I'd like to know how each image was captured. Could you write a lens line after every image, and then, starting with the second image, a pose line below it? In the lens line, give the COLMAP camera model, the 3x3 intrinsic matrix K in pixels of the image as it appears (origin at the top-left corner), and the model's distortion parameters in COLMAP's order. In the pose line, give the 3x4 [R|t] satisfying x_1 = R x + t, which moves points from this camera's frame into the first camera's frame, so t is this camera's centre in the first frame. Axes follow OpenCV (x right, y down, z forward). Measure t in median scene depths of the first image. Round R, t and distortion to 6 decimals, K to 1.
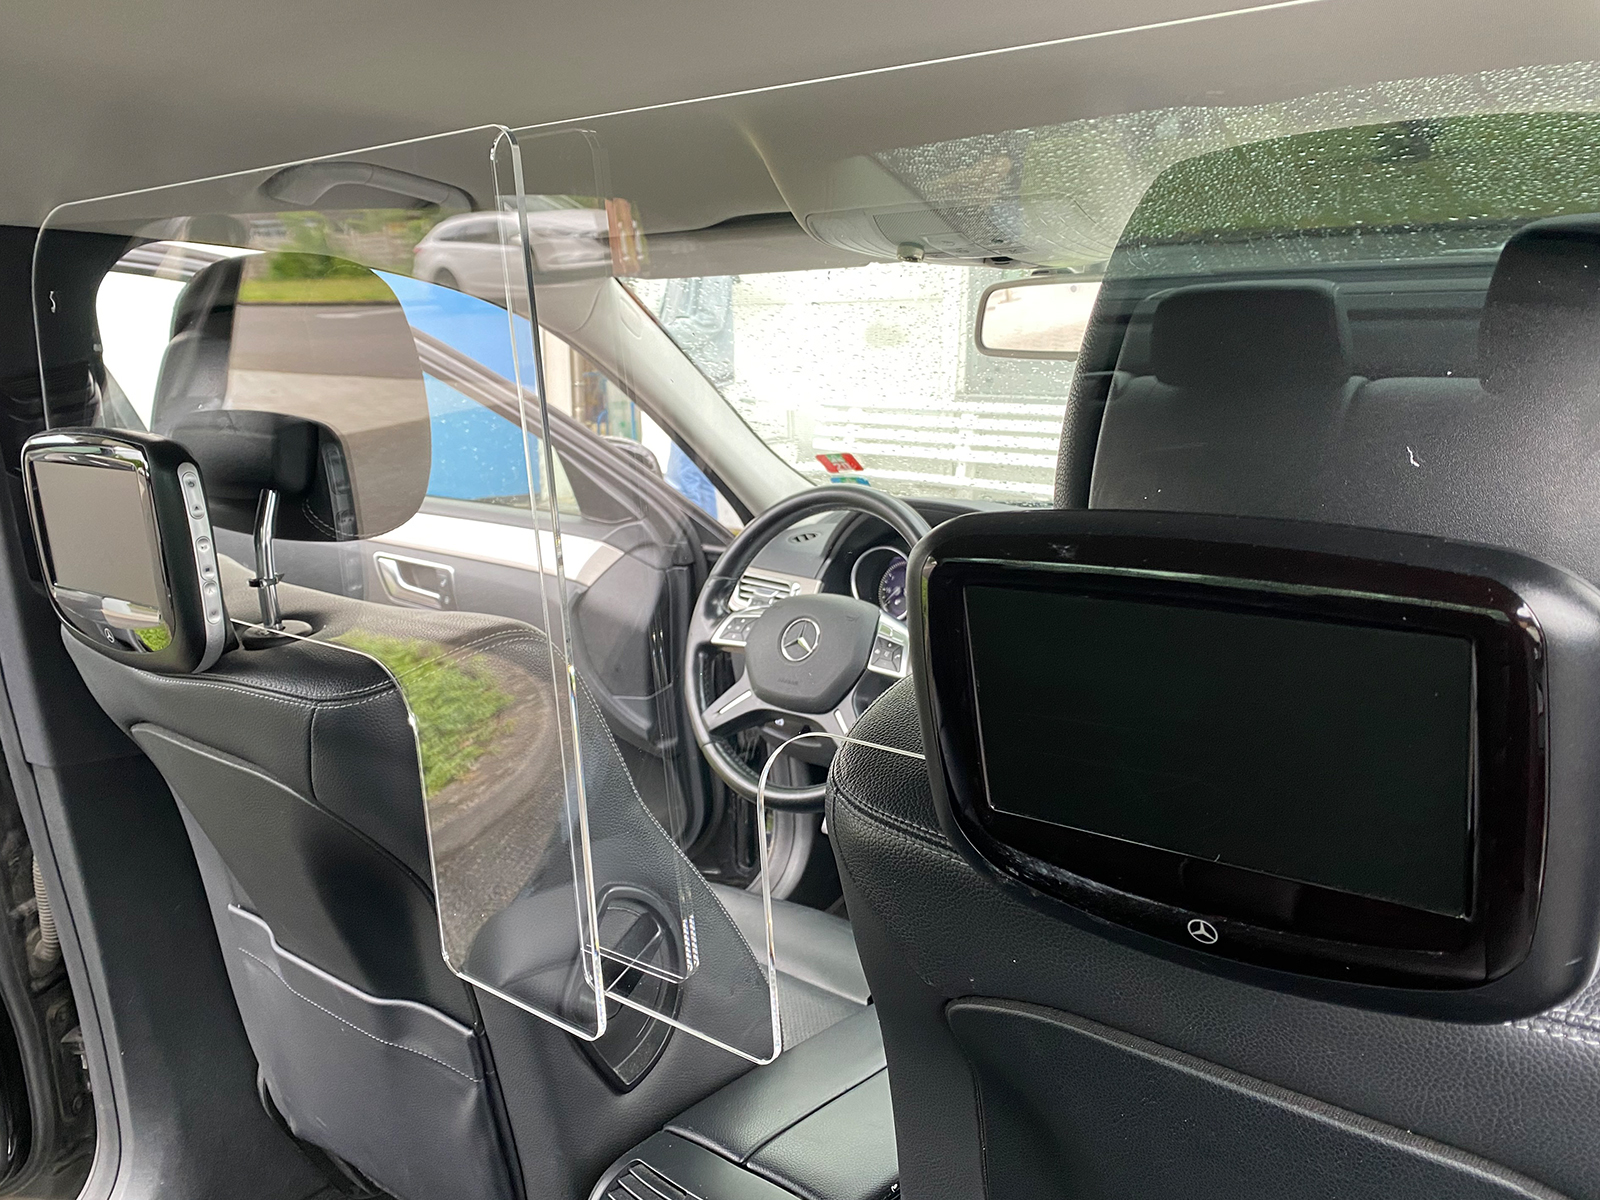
lens RADIAL K [[1451.7, 0, 802.3], [0, 1451.7, 565.9], [0, 0, 1]] dist [0.190374, -0.495128]
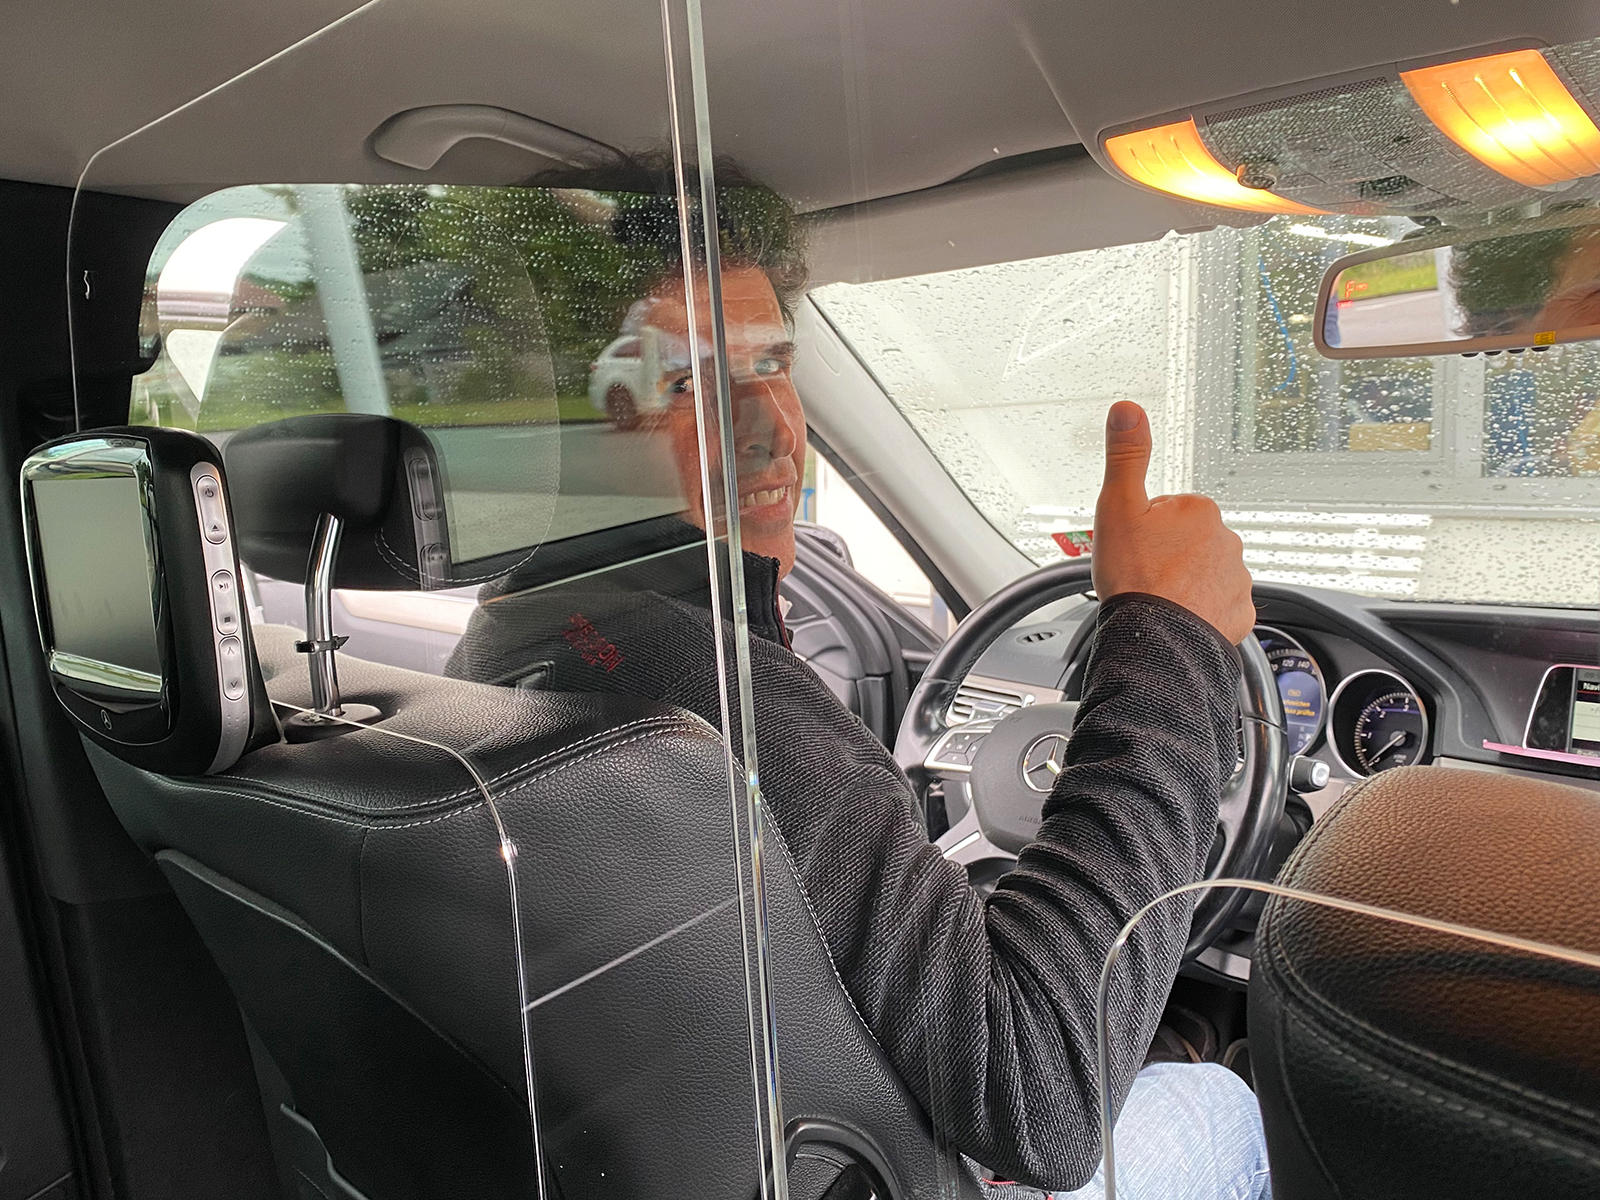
lens RADIAL K [[1451.7, 0, 802.3], [0, 1451.7, 565.9], [0, 0, 1]] dist [0.190374, -0.495128]
pose [[0.993793, 0.004765, -0.111144, -0.058840], [-0.016493, 0.994352, -0.104839, 0.041907], [0.110016, 0.106022, 0.988259, 0.327716]]
